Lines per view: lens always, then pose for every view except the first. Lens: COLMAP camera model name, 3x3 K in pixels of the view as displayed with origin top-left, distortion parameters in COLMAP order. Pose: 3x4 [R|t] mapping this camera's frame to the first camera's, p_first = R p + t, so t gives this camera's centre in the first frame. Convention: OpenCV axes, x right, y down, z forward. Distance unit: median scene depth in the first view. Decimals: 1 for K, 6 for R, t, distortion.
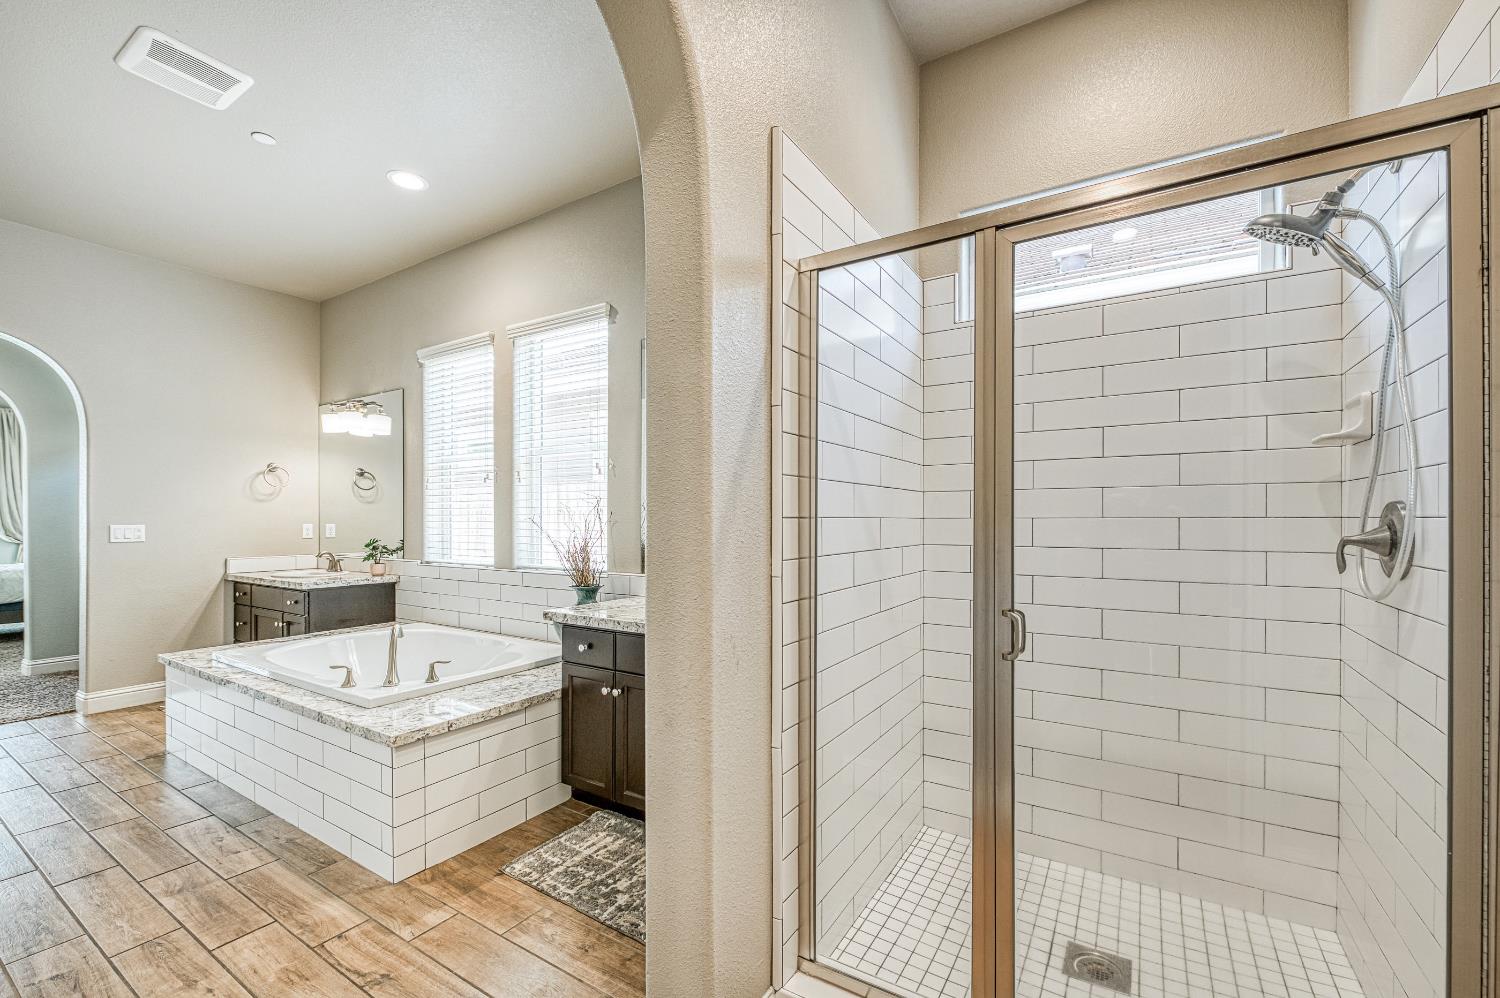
lens RADIAL K [[605.8, 0, 823.6], [0, 605.8, 521.7], [0, 0, 1]] dist [-0.001474, -0.002714]
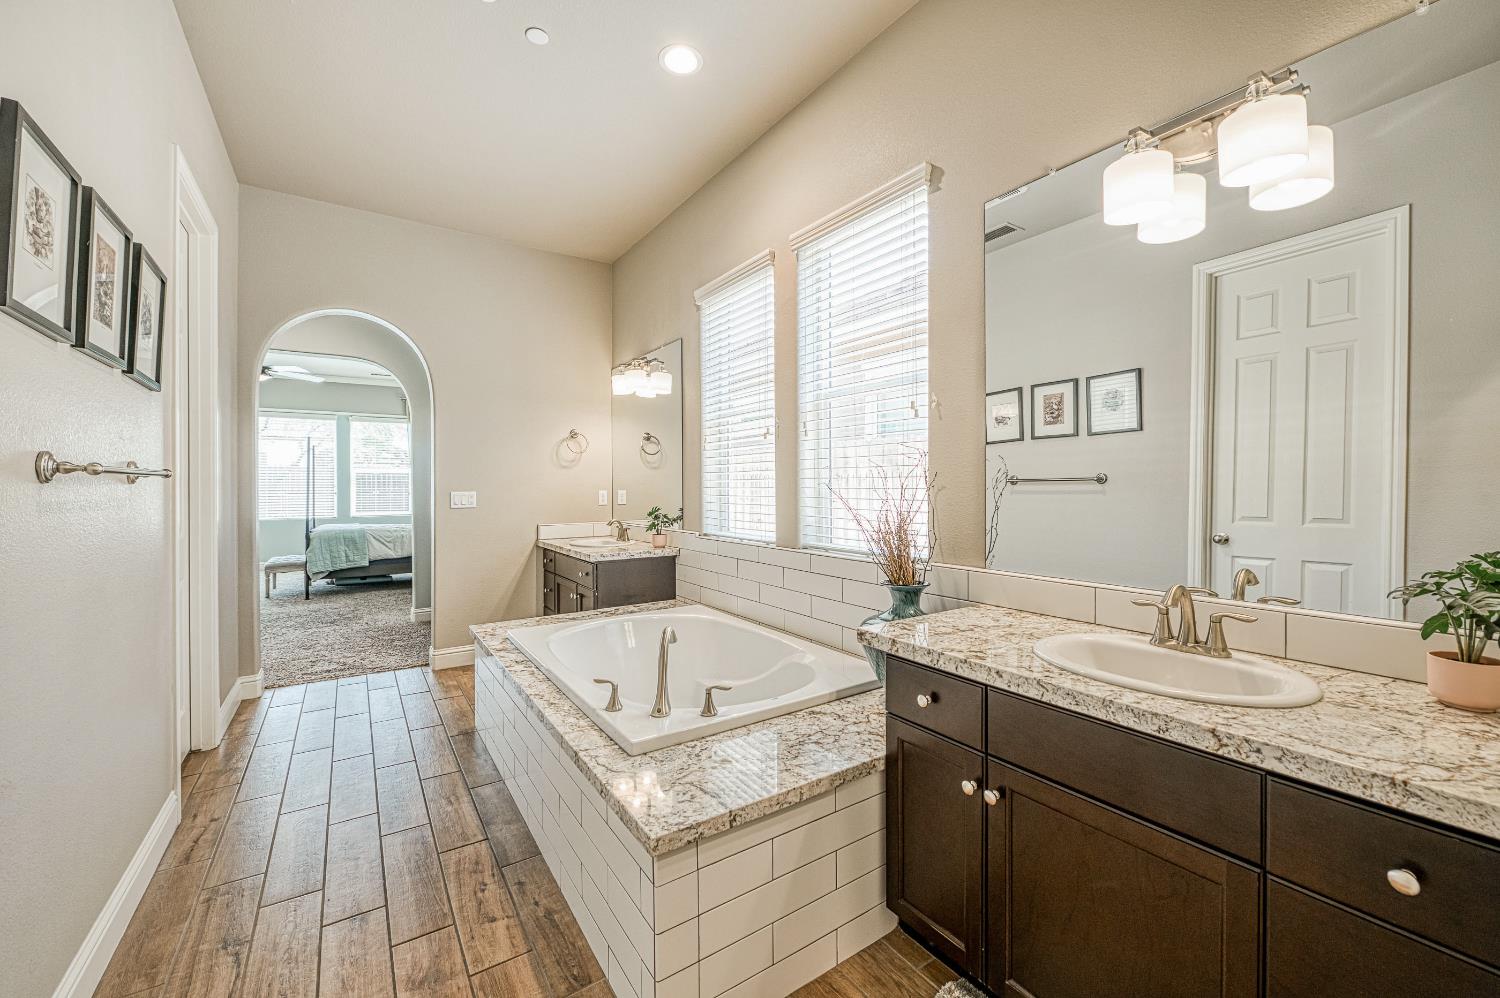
lens RADIAL K [[639.1, 0, 780.9], [0, 639.1, 492.6], [0, 0, 1]] dist [0.003842, -0.000164]
pose [[0.893406, 0.000597, -0.449250, -0.176129], [0.003281, 0.999964, 0.007855, -0.000034], [0.449239, -0.008492, 0.893371, 0.277319]]
